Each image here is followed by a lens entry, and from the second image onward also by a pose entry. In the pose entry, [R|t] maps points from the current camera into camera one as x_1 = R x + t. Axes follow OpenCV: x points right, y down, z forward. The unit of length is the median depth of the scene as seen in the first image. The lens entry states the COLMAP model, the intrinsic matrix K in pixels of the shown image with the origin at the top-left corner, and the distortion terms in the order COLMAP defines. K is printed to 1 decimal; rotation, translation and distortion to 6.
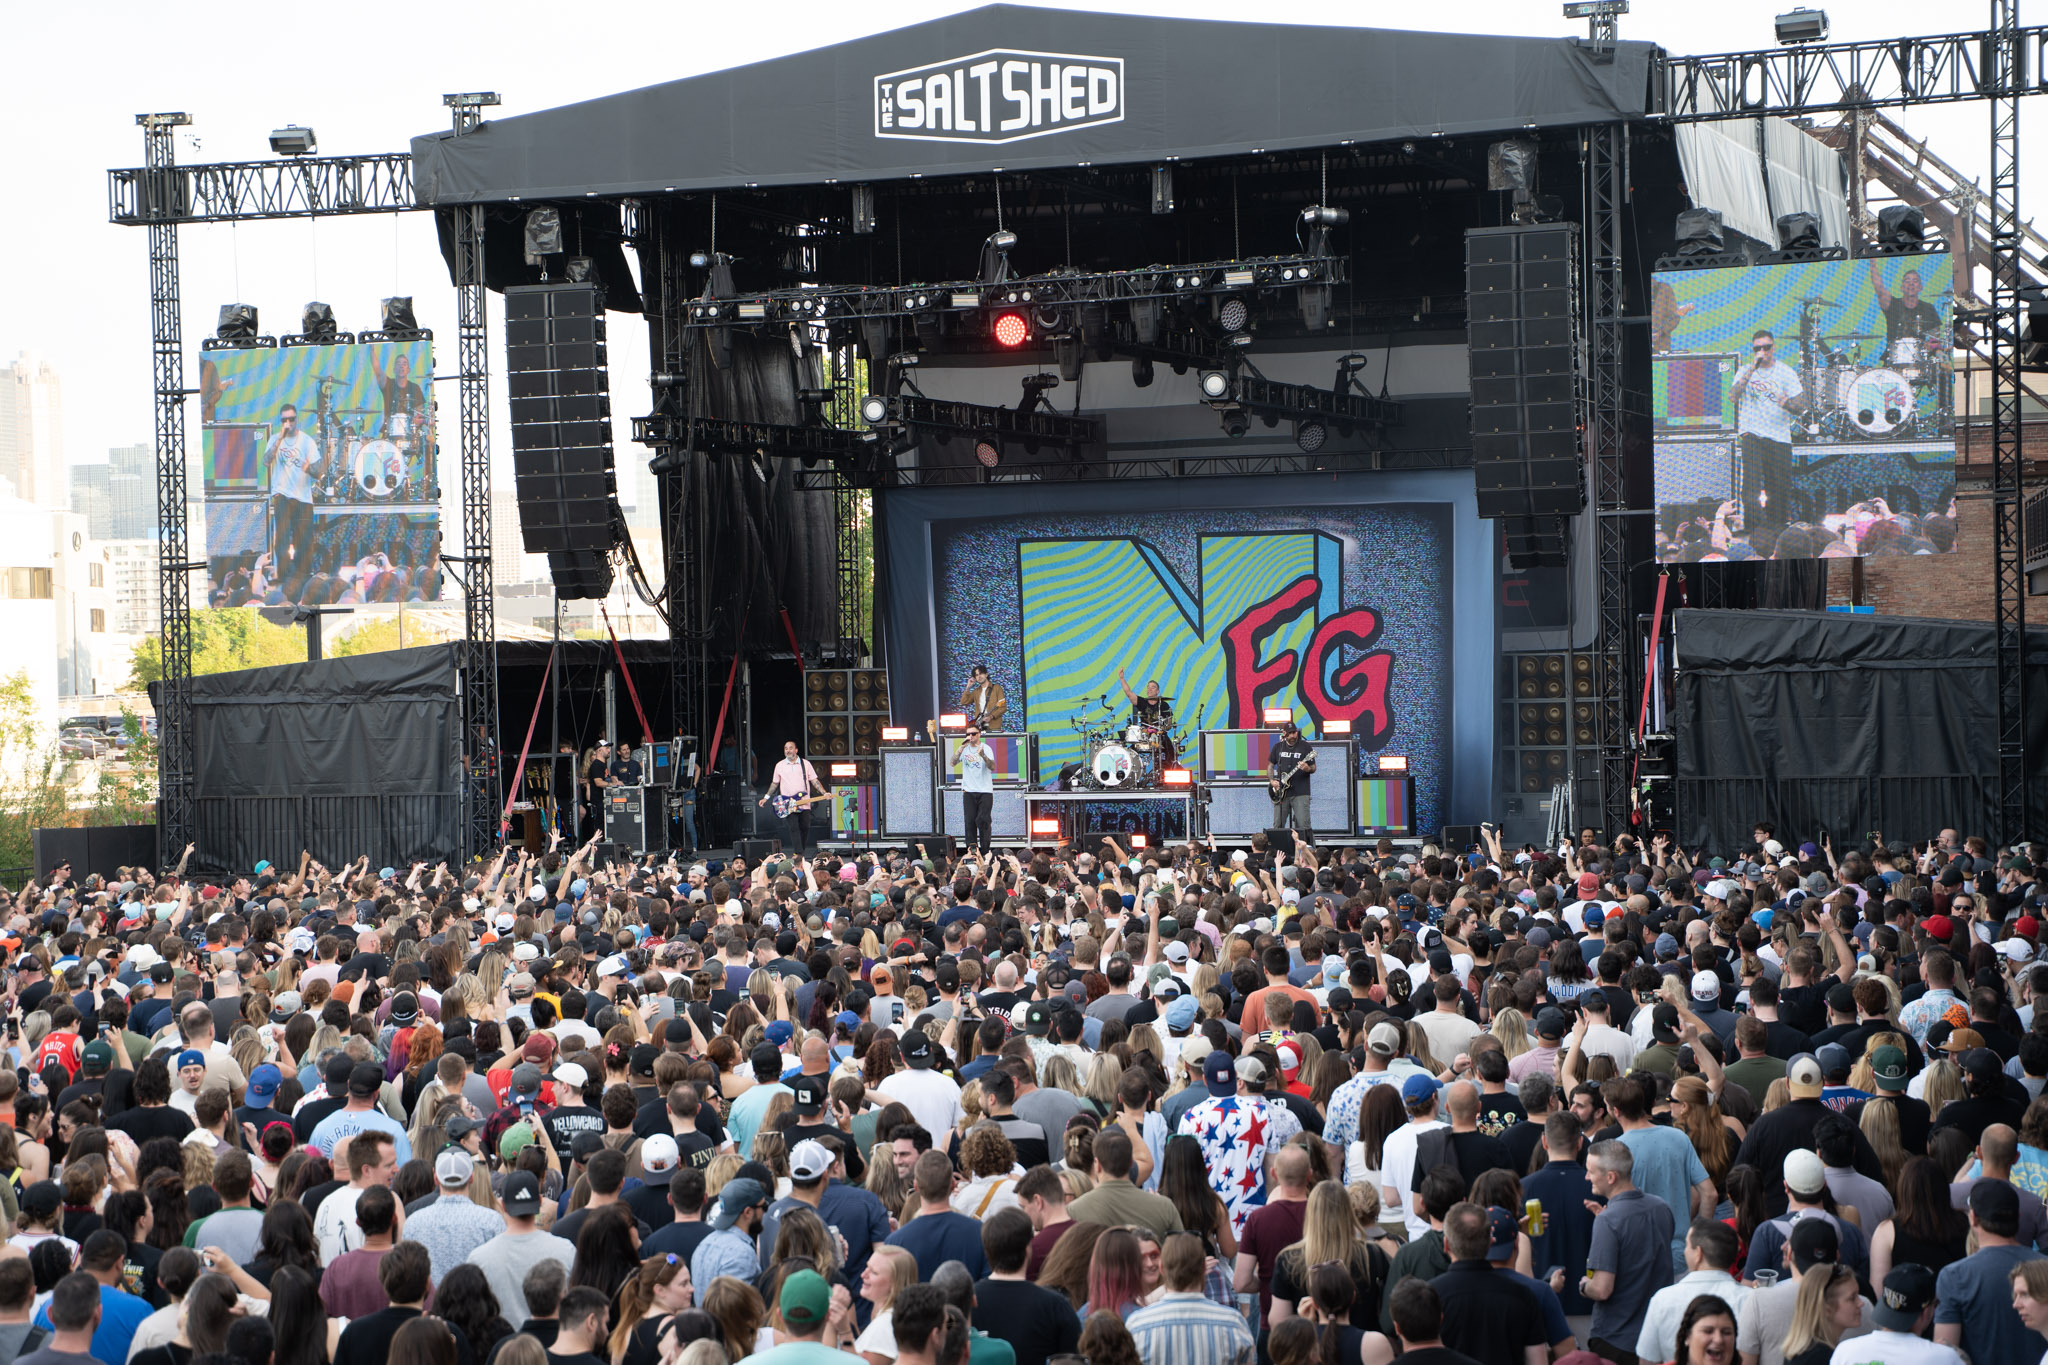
lens RADIAL K [[4333.5, 0, 1022.9], [0, 4333.5, 677.5], [0, 0, 1]] dist [0.297999, 0.000000]
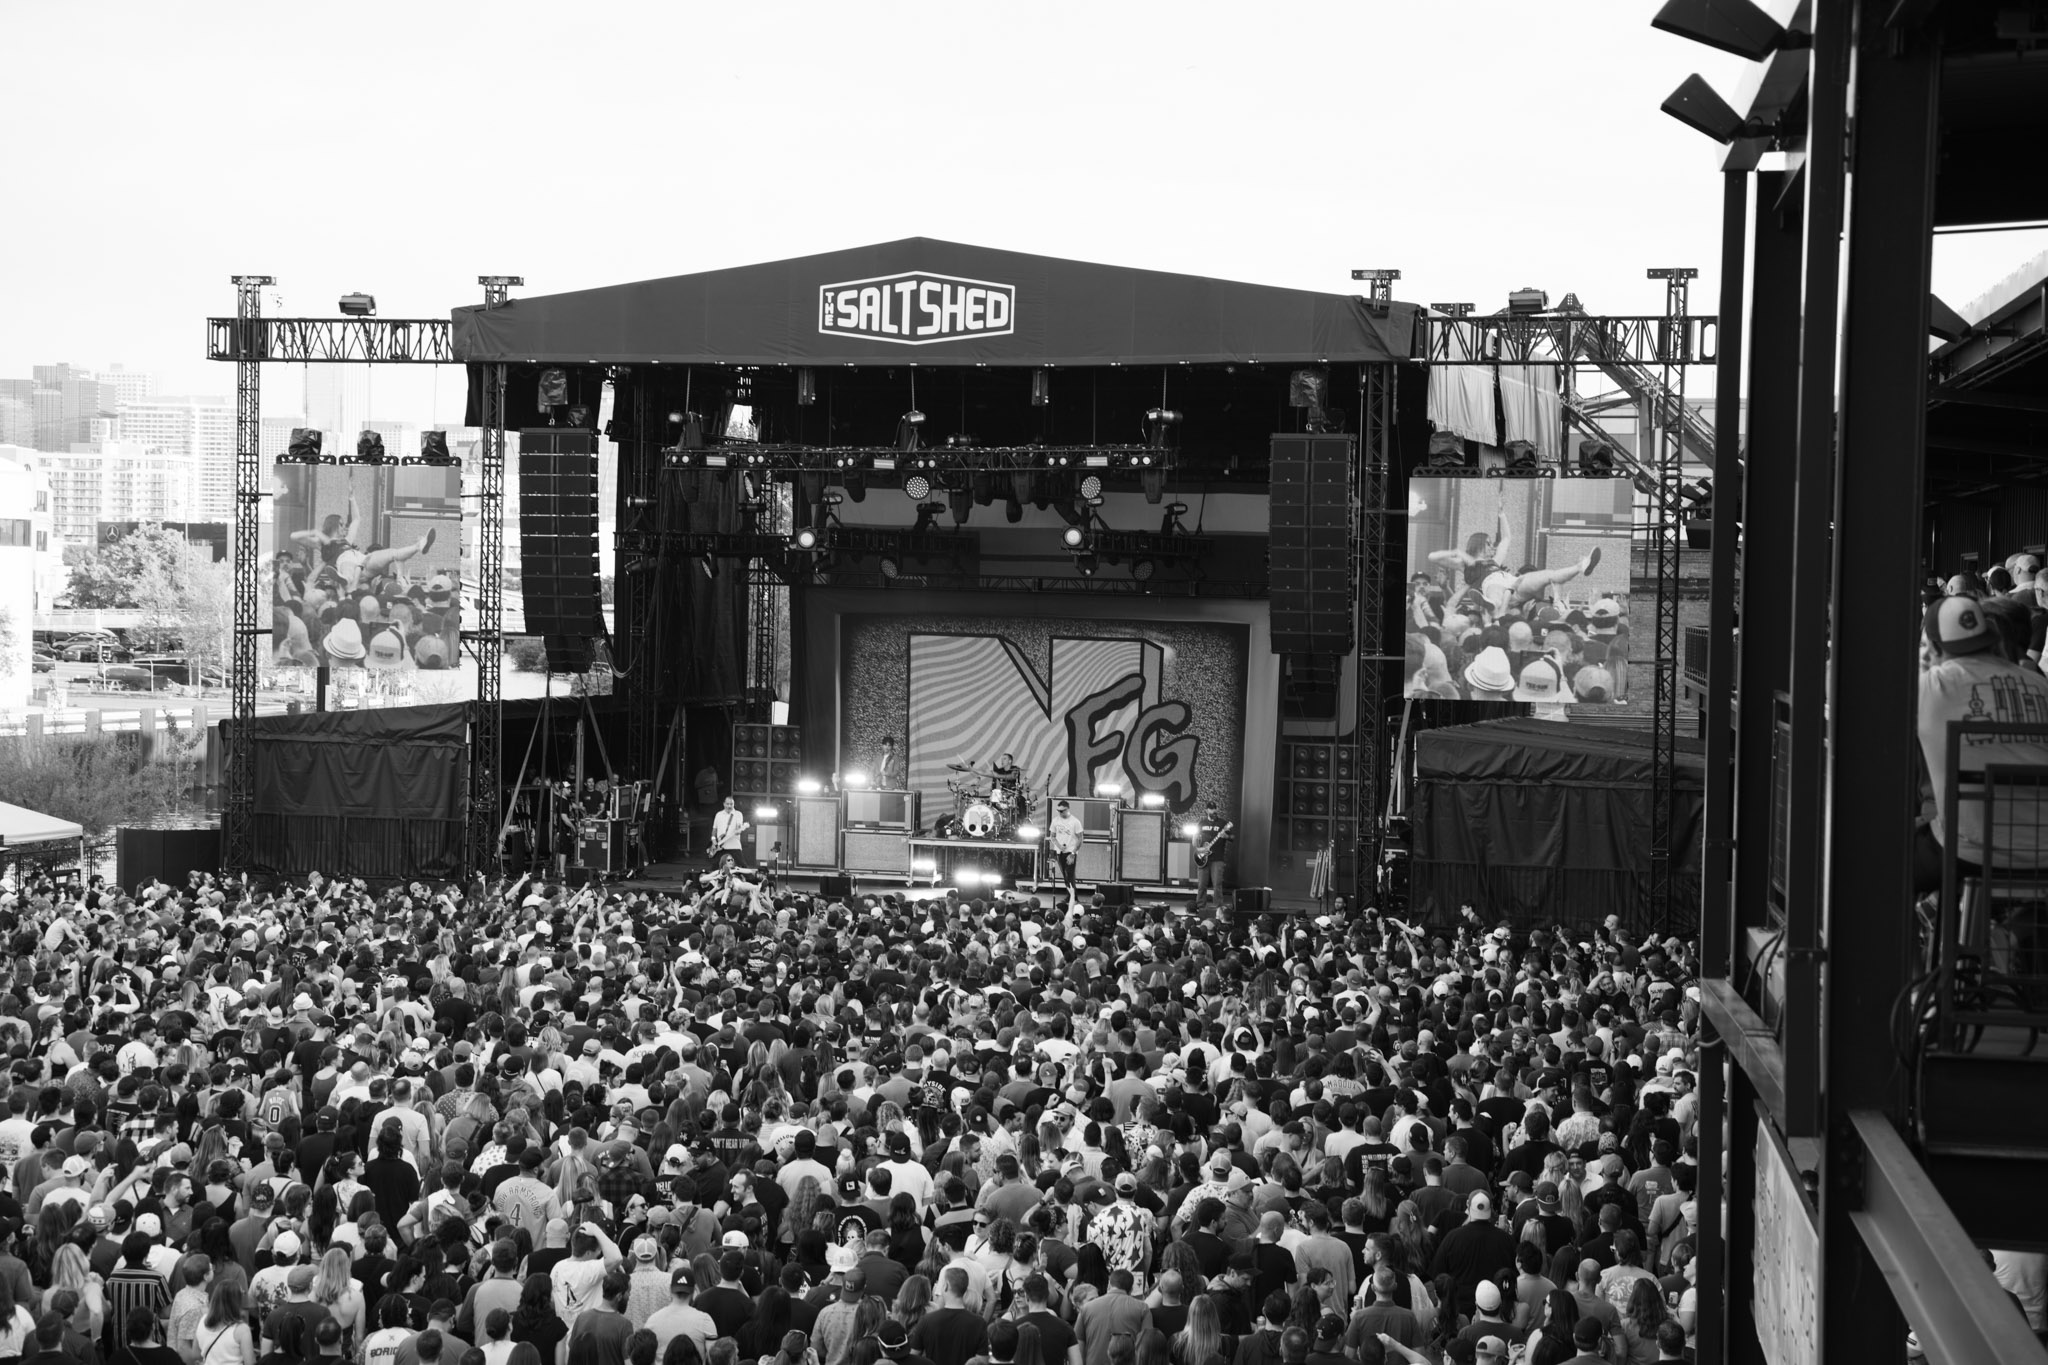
lens RADIAL K [[3895.6, 0, 1026.3], [0, 3895.6, 686.8], [0, 0, 1]] dist [0.236419, 0.000000]
pose [[0.997829, 0.043220, 0.049690, -0.024443], [-0.044263, 0.998818, 0.020072, -0.043210], [-0.048764, -0.022228, 0.998563, -0.153793]]
